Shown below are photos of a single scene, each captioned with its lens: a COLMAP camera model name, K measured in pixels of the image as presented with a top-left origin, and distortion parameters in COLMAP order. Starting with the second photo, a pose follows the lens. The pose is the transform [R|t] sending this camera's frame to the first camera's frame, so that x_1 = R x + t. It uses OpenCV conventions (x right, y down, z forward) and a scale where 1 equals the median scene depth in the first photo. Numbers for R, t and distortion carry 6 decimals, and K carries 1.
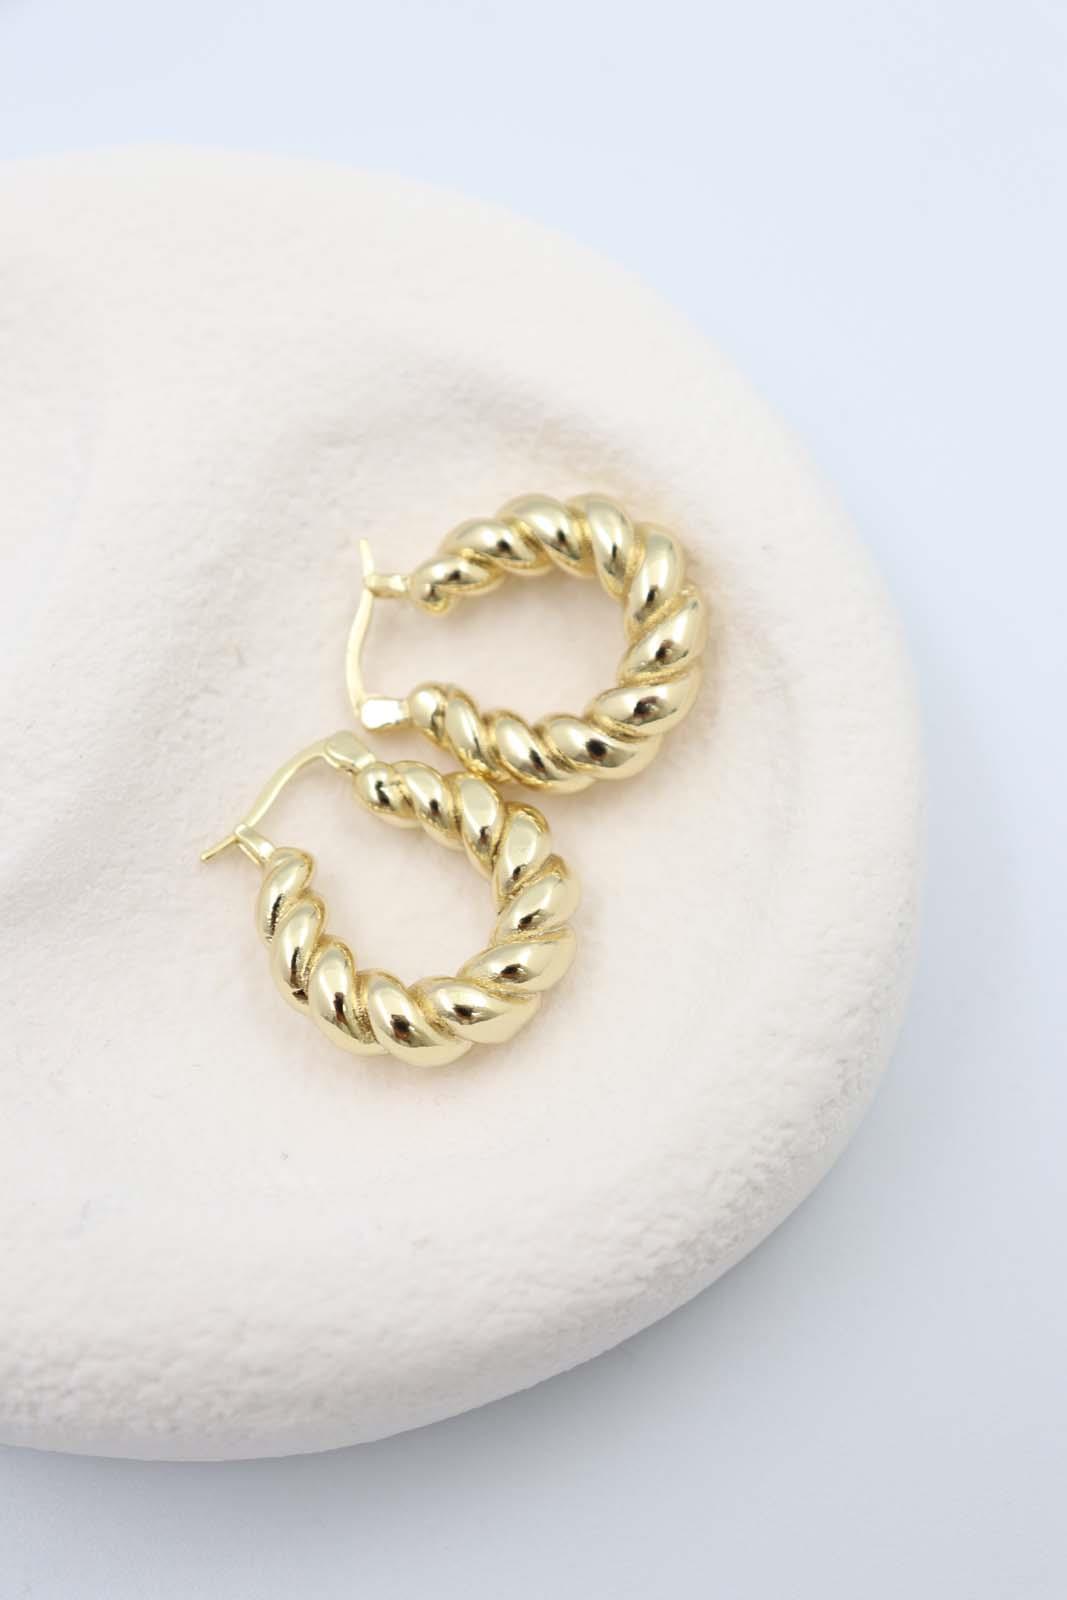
lens RADIAL K [[2690.2, 0, 521.1], [0, 2690.2, 801.8], [0, 0, 1]] dist [-0.054165, 0.000000]
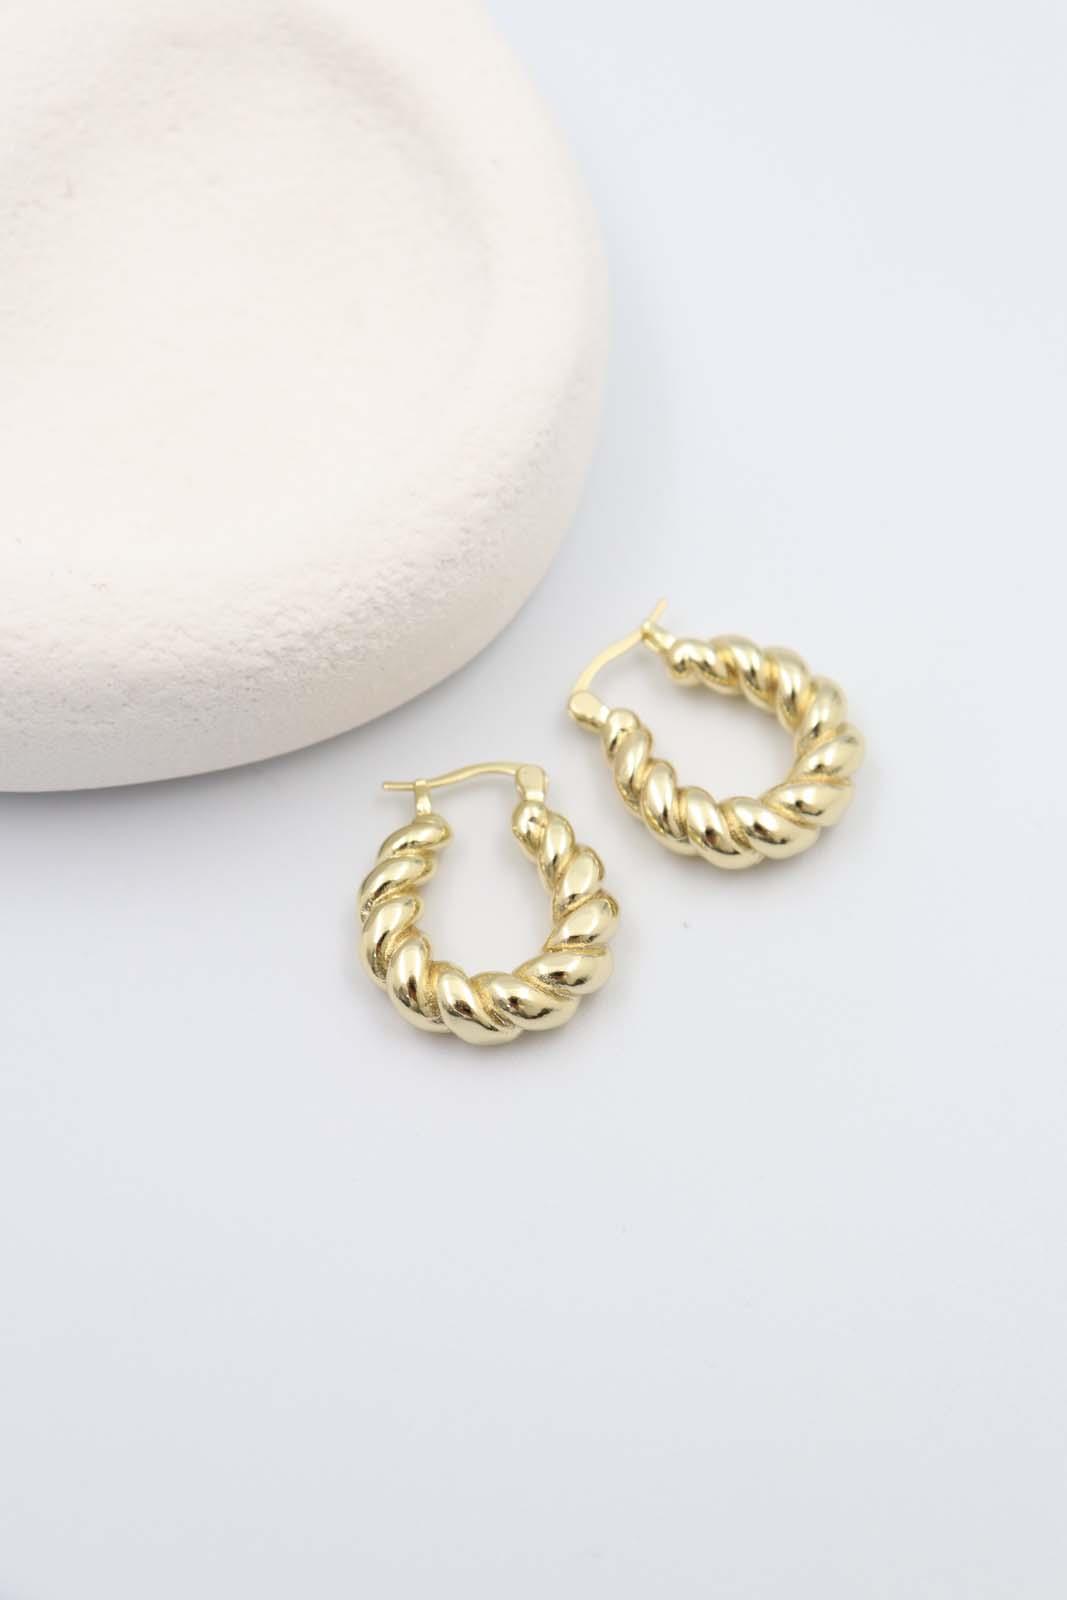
lens RADIAL K [[2690.2, 0, 531.9], [0, 2690.2, 811.2], [0, 0, 1]] dist [-0.054165, 0.000000]
pose [[0.985970, 0.164987, -0.025355, 0.205983], [-0.166467, 0.983089, -0.076326, 0.320111], [0.012334, 0.079476, 0.996760, -0.238571]]
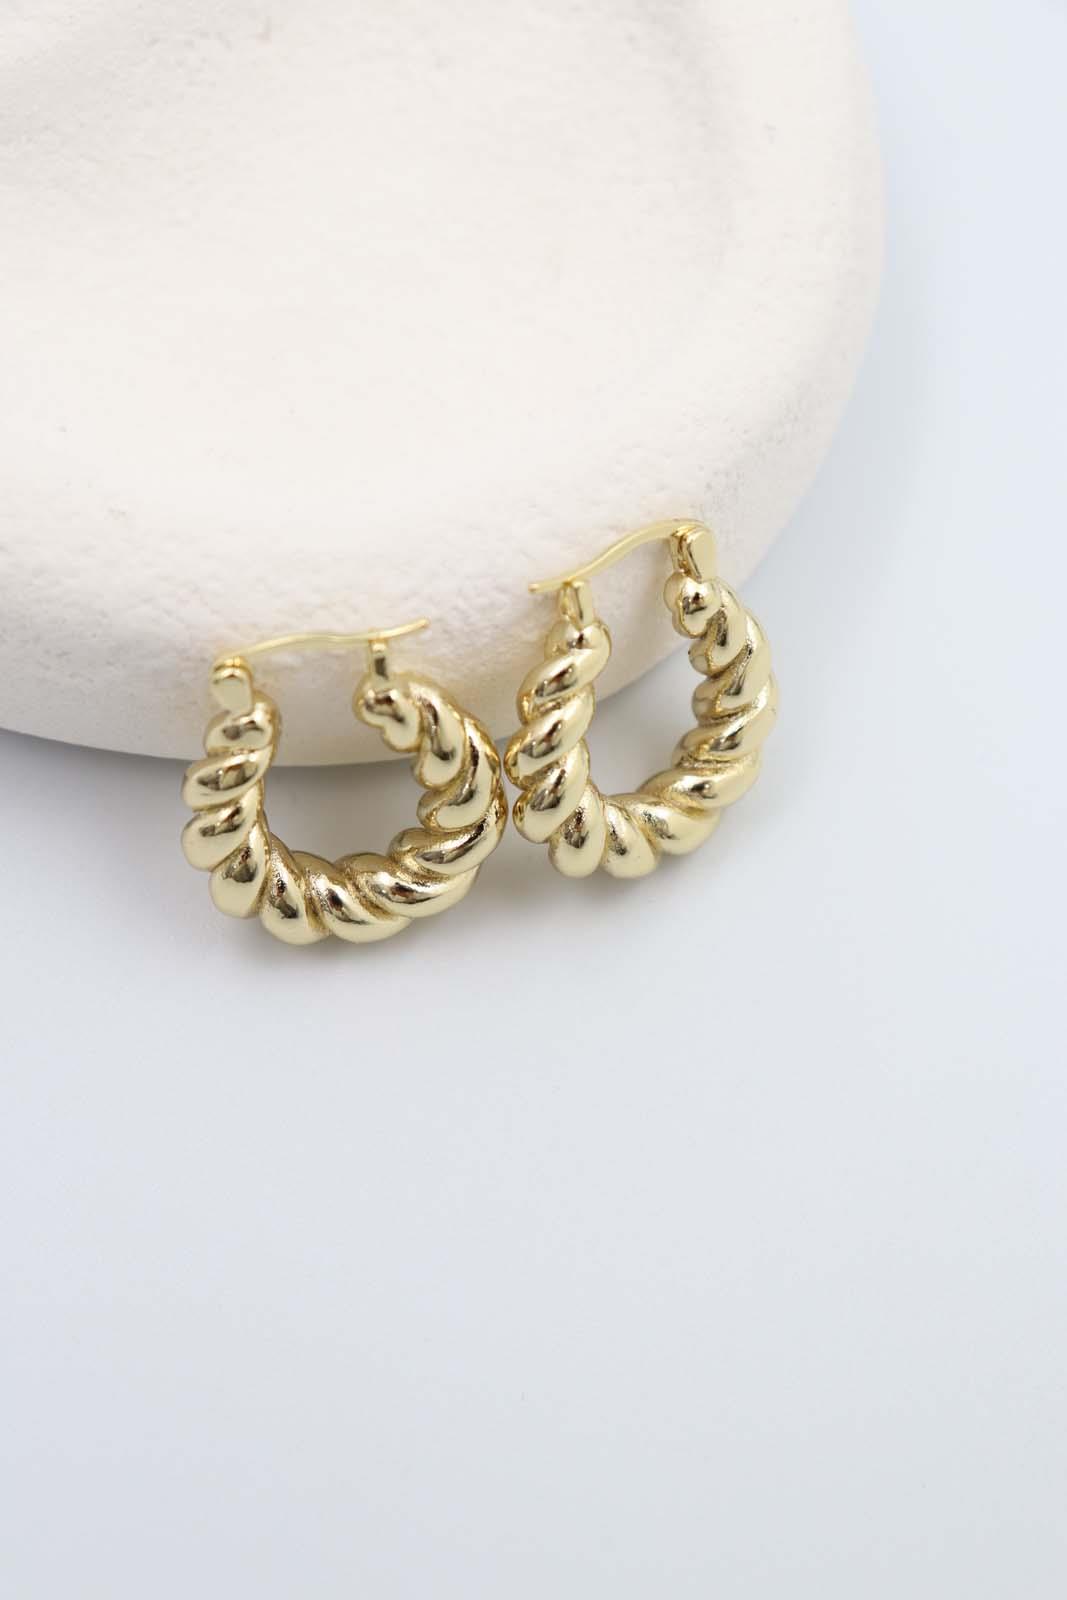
lens RADIAL K [[2690.2, 0, 536.2], [0, 2690.2, 798.1], [0, 0, 1]] dist [-0.054165, 0.000000]
pose [[0.891375, 0.434510, -0.129040, 0.272505], [-0.440647, 0.897409, -0.022083, 0.206561], [0.106207, 0.076545, 0.991393, 0.019343]]
